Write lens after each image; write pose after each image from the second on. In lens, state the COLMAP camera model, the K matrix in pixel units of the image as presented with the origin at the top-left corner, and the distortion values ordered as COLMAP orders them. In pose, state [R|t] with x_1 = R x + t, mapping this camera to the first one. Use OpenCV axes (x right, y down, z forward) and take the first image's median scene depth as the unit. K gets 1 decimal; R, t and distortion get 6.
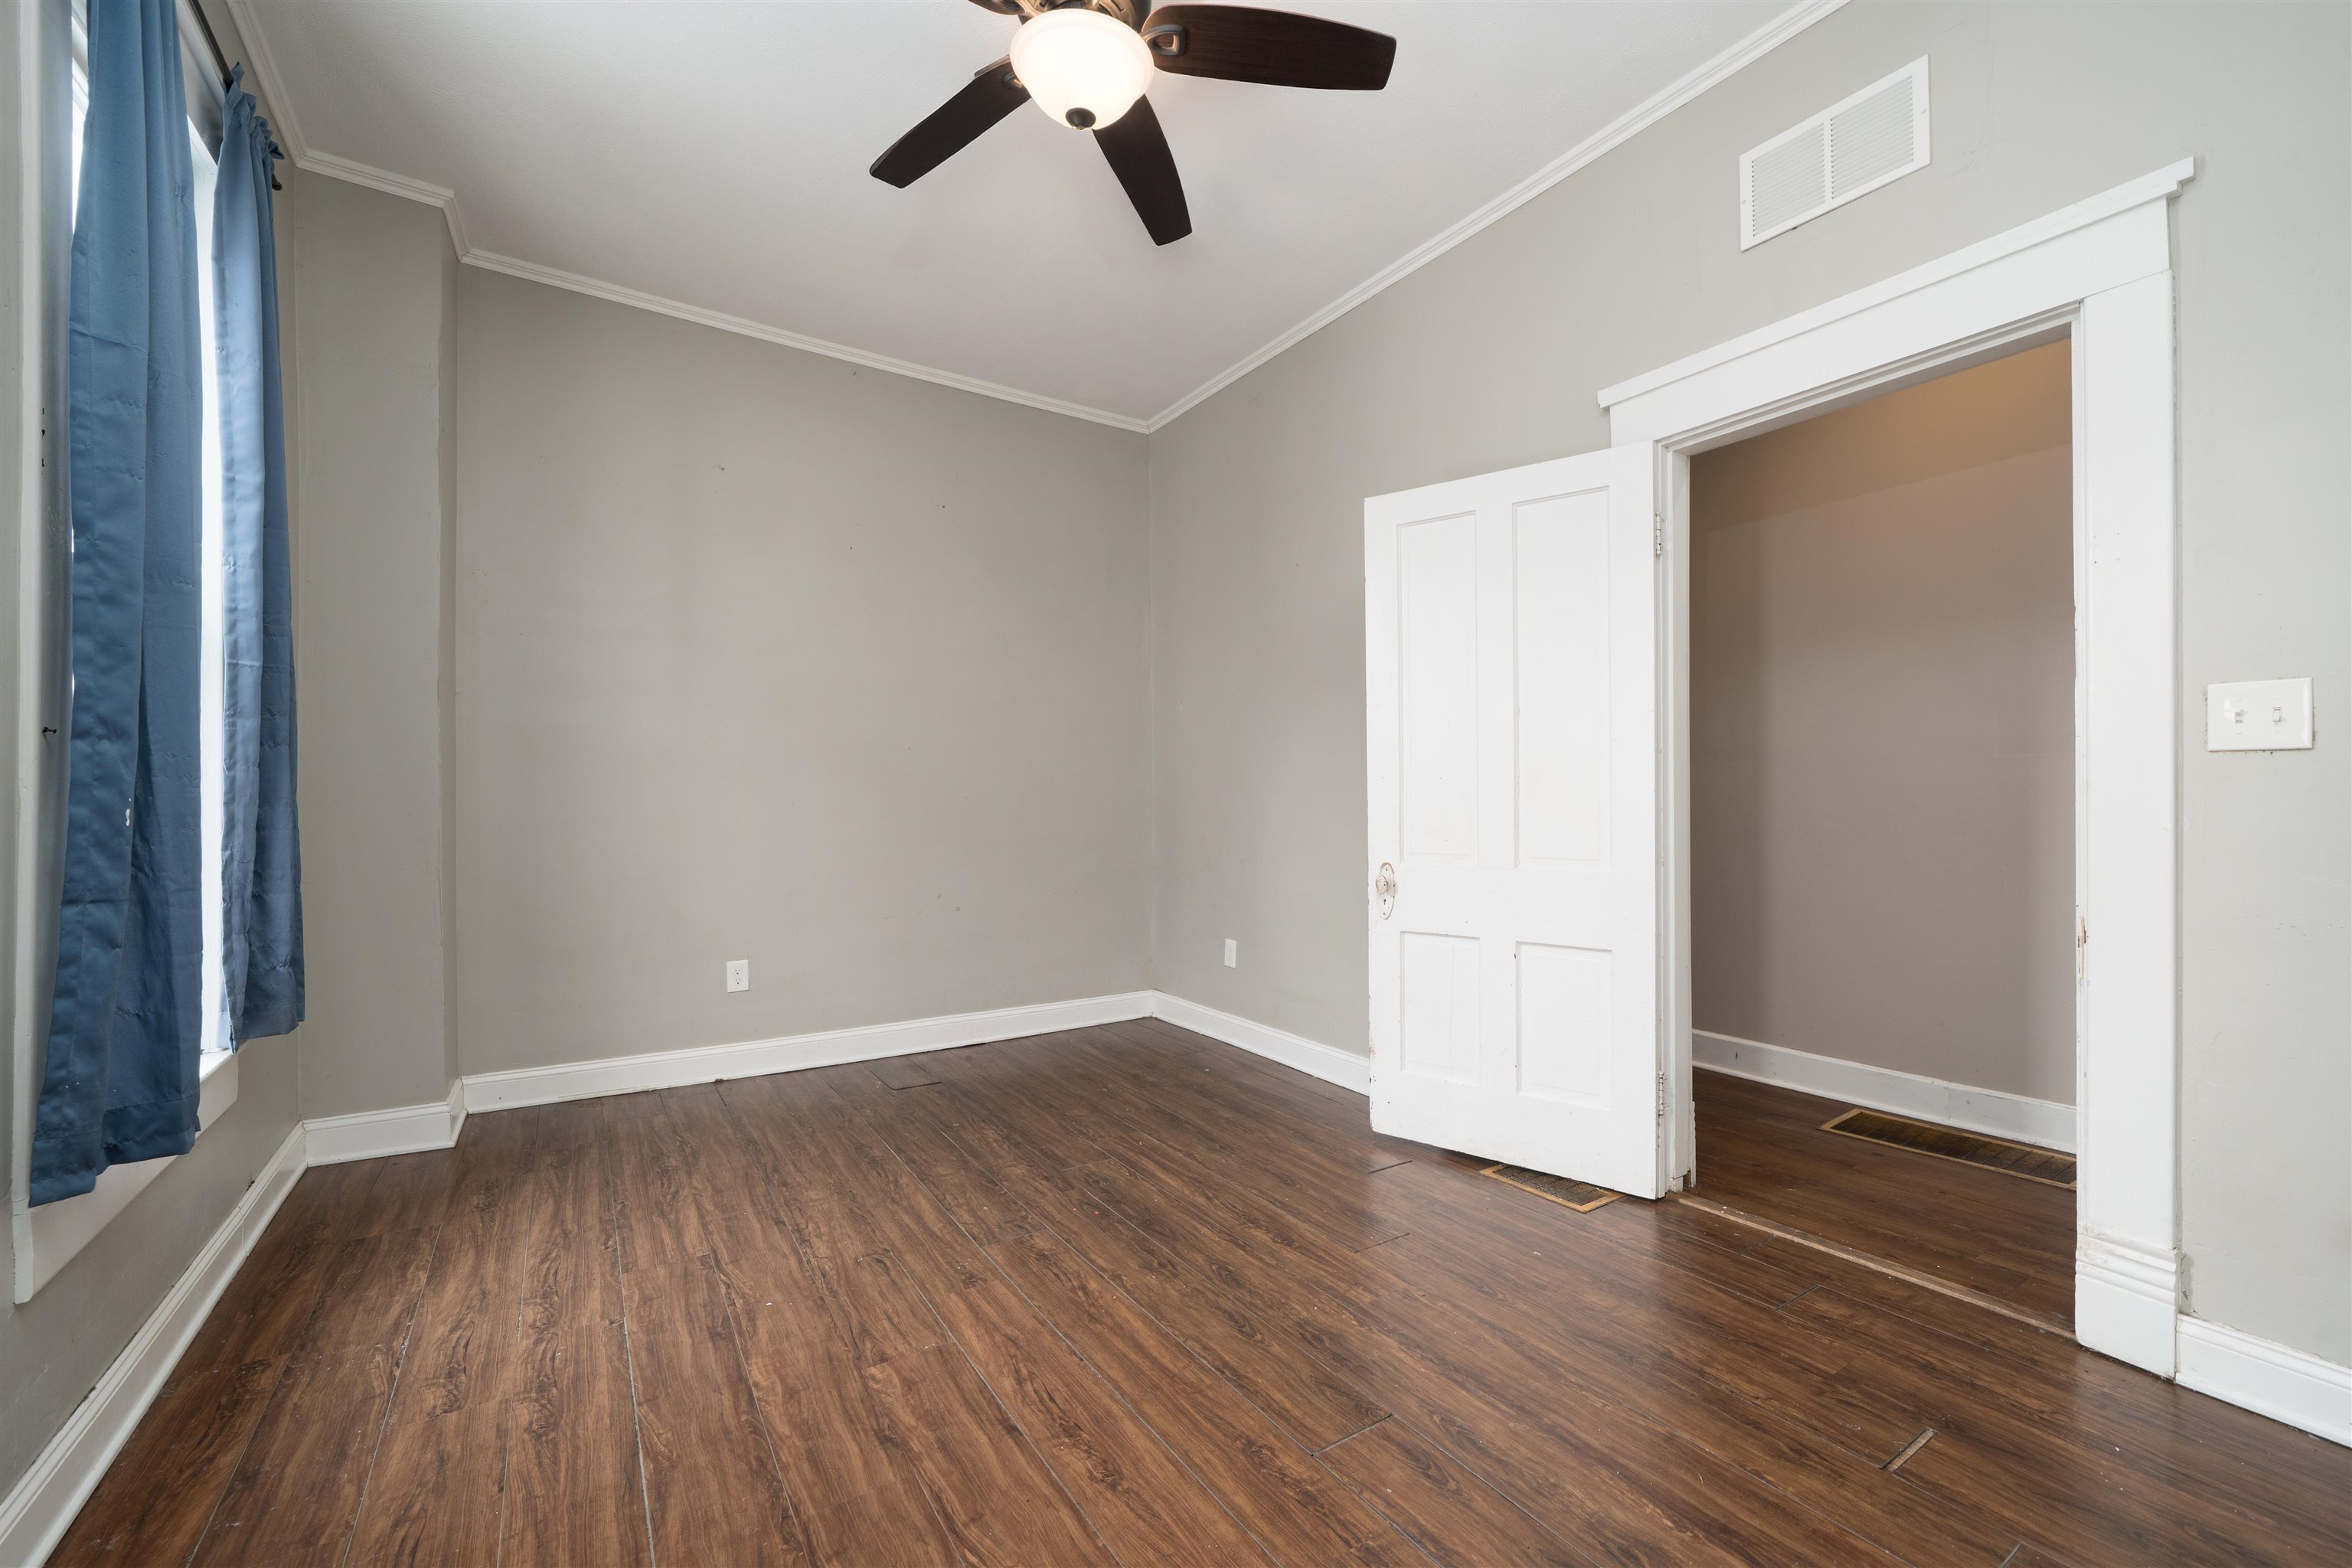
lens RADIAL K [[935.9, 0, 1163.4], [0, 935.9, 790.6], [0, 0, 1]] dist [-0.001663, -0.000022]
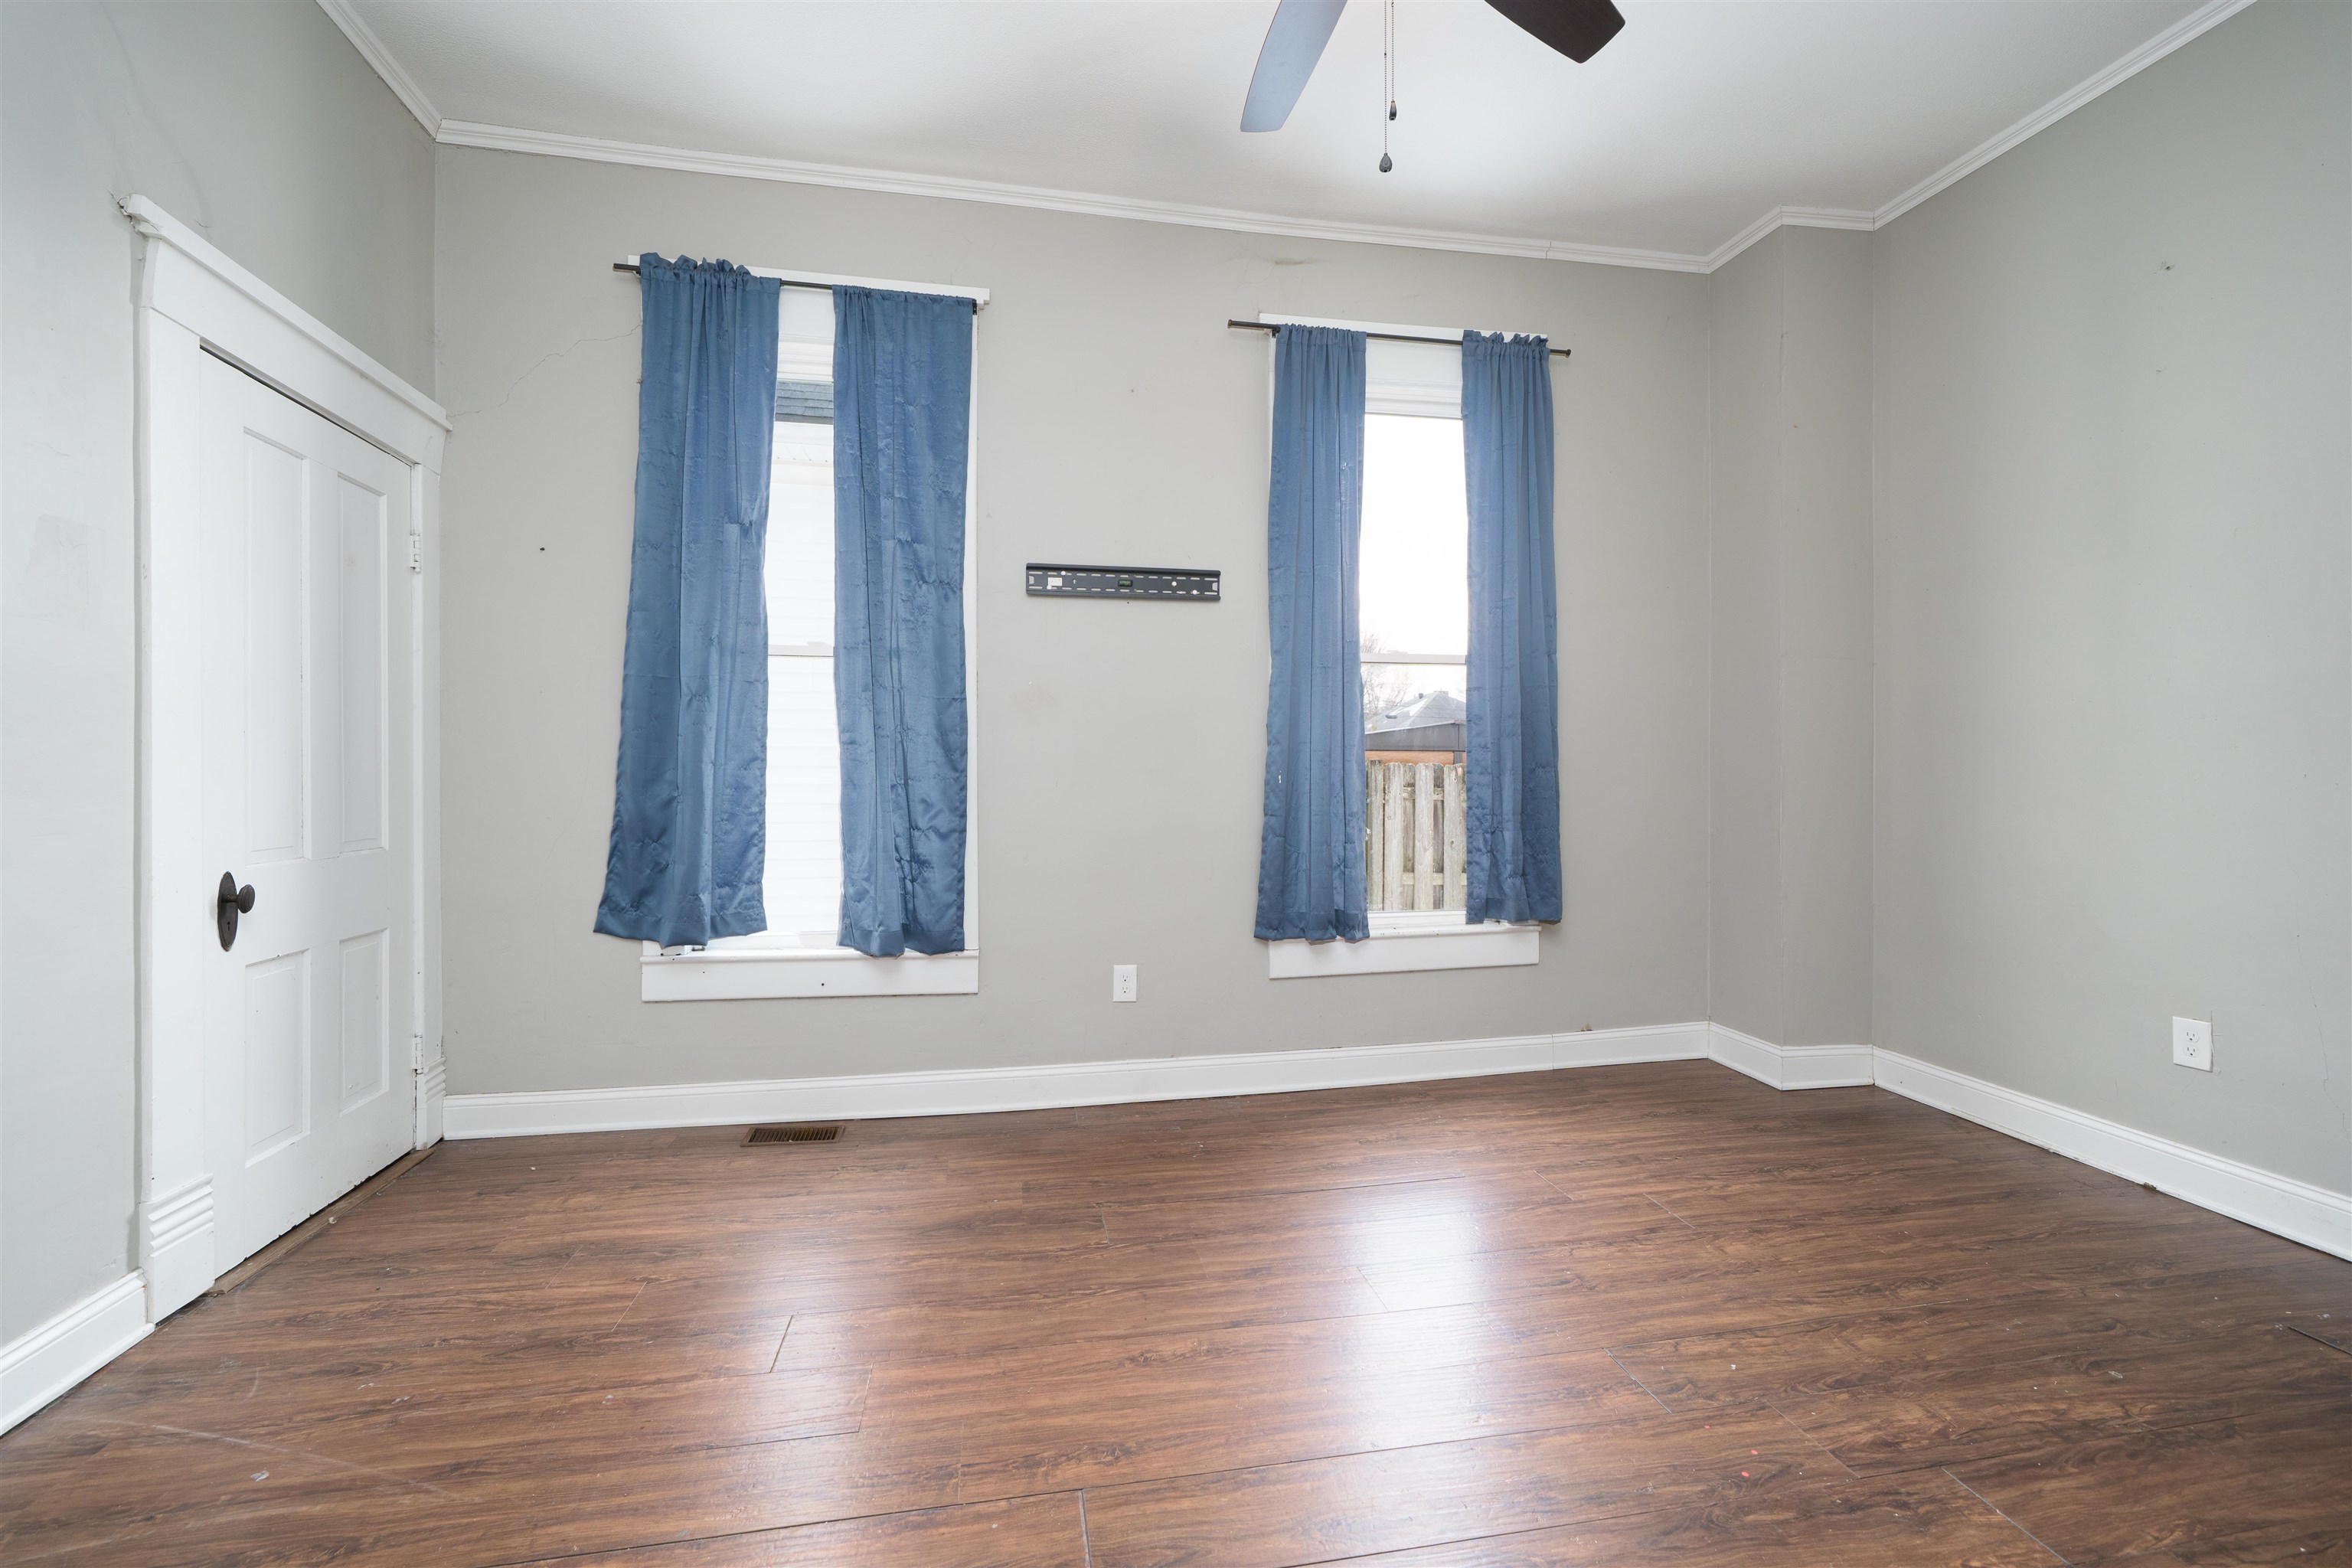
lens RADIAL K [[949.0, 0, 1180.5], [0, 949.0, 774.7], [0, 0, 1]] dist [-0.001952, -0.000505]
pose [[-0.365389, 0.005127, -0.930841, 0.807530], [0.011426, 0.999934, 0.001022, 0.010013], [0.930785, -0.010263, -0.365423, 1.181492]]
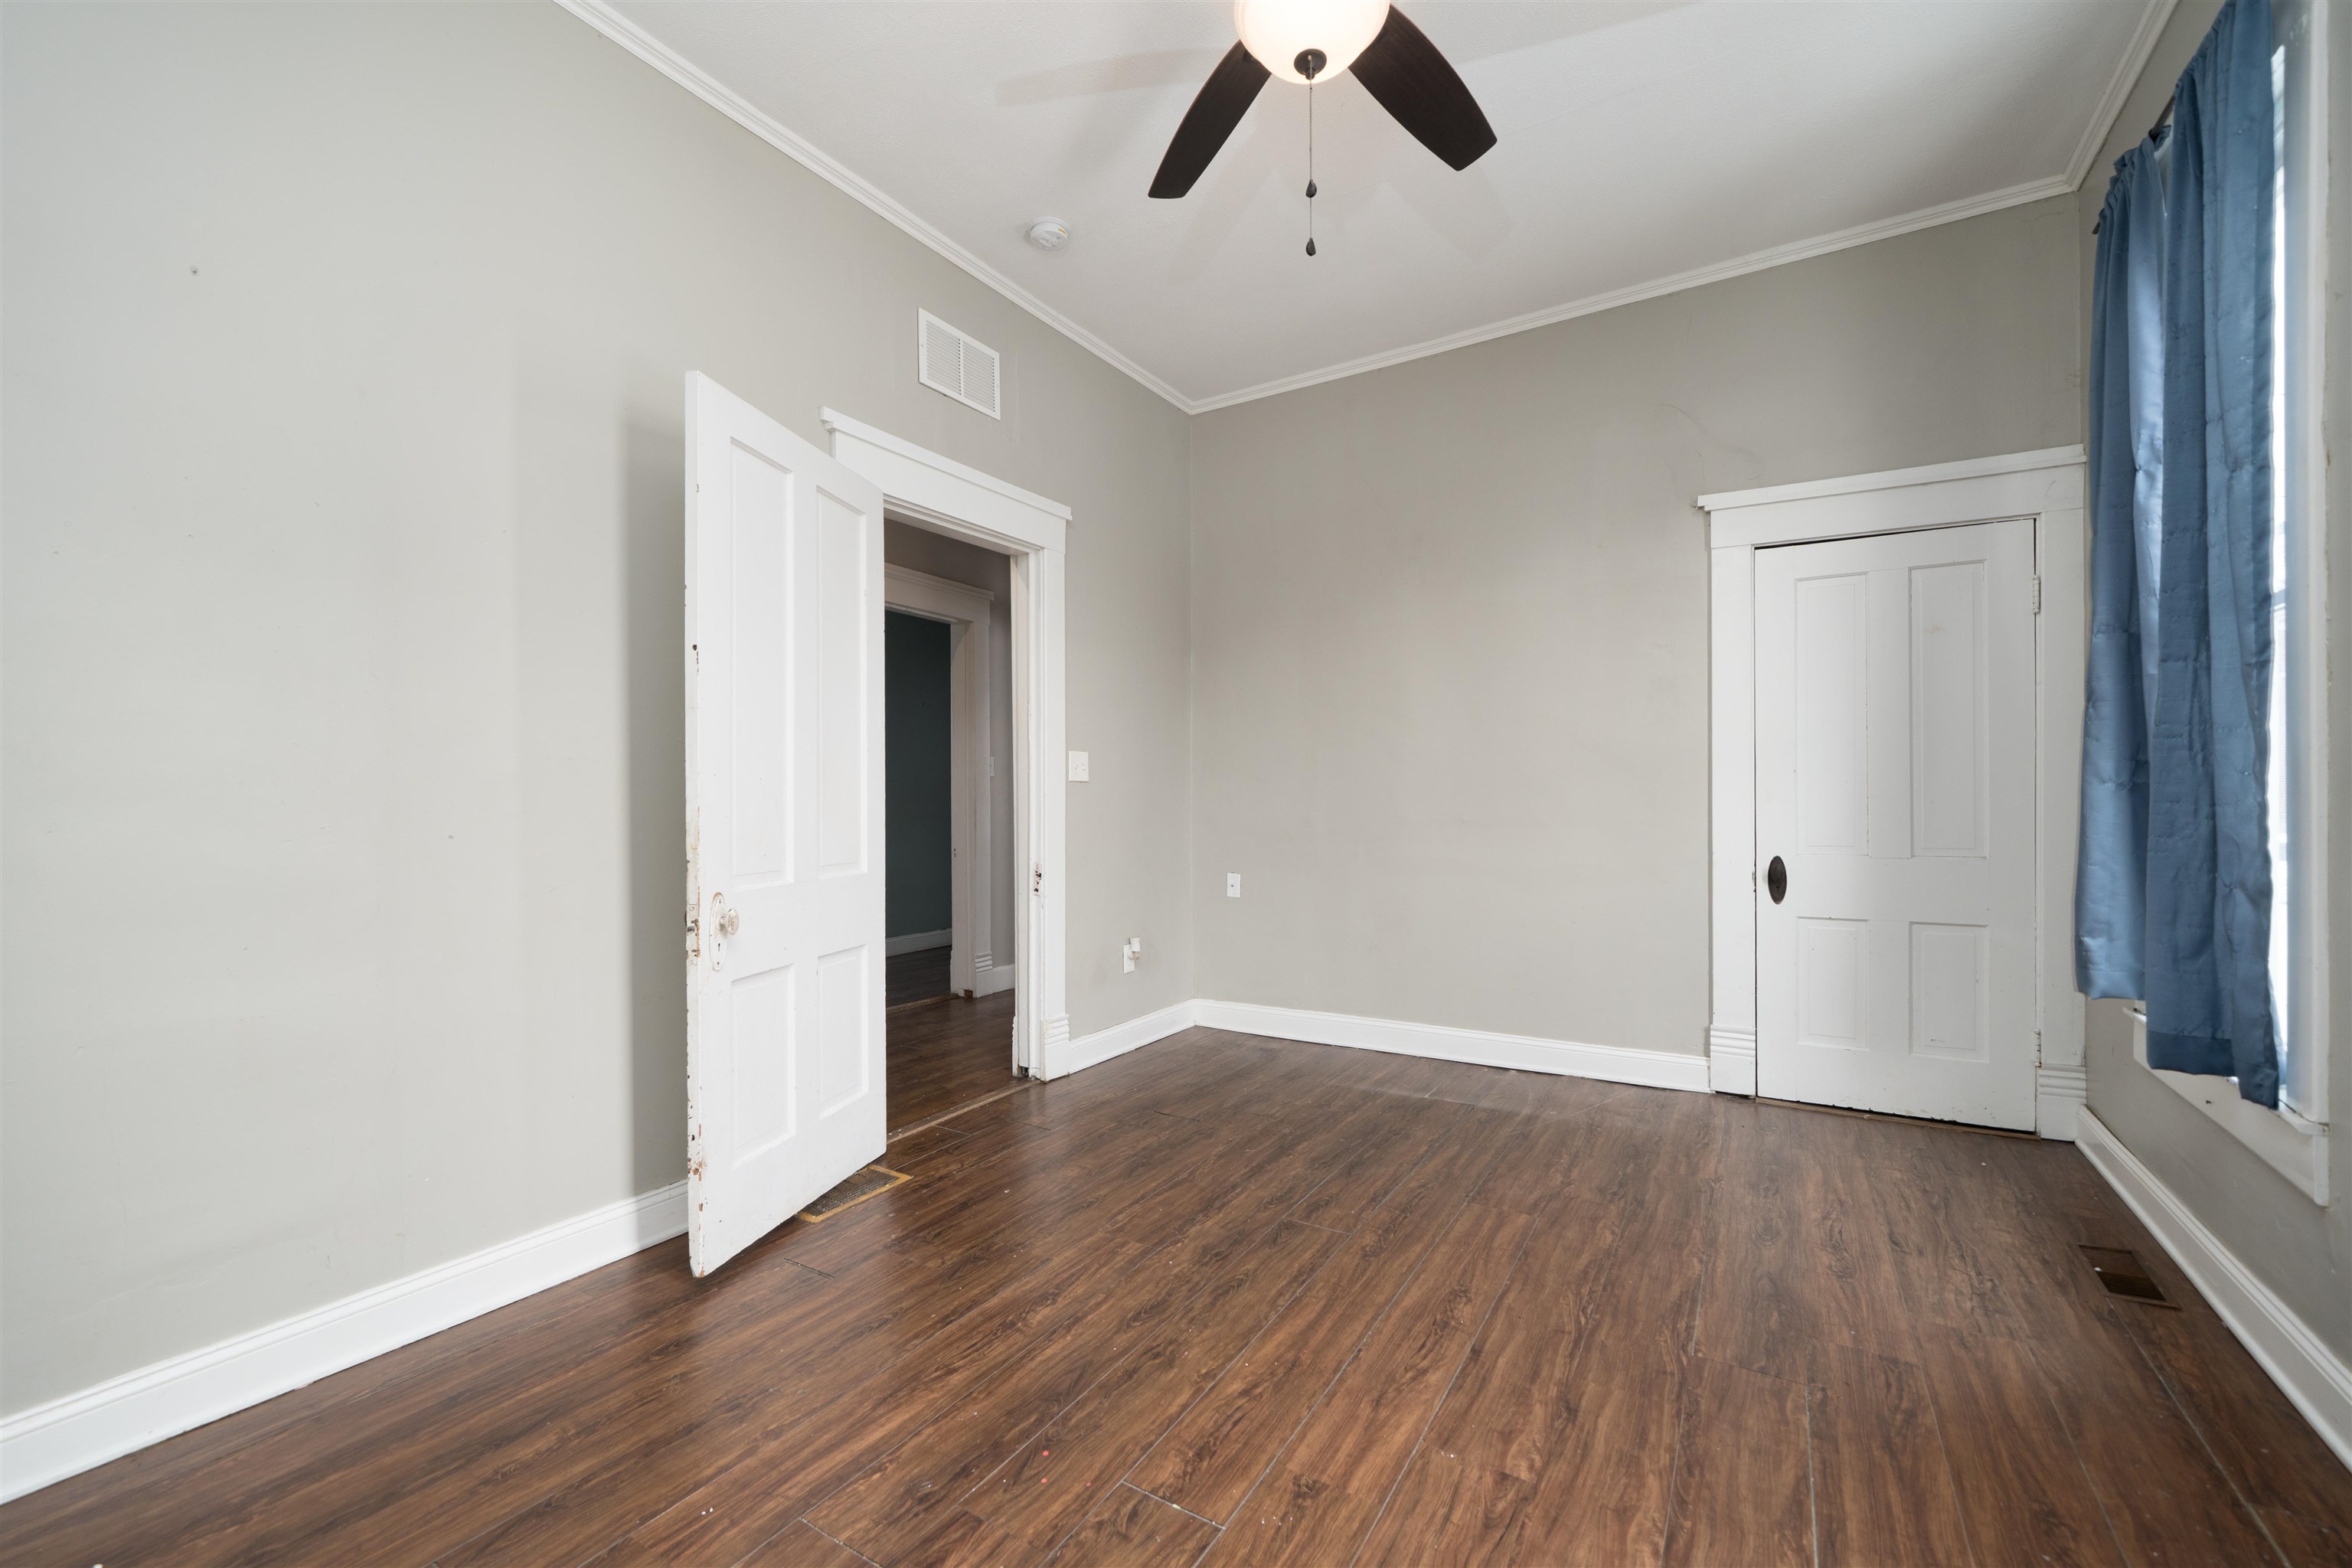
lens RADIAL K [[968.0, 0, 1146.9], [0, 968.0, 801.5], [0, 0, 1]] dist [-0.001058, -0.000243]
pose [[-0.415776, 0.003378, 0.909461, -0.926132], [-0.001162, 0.999990, -0.004245, 0.014846], [-0.909467, -0.002822, -0.415768, 1.605871]]
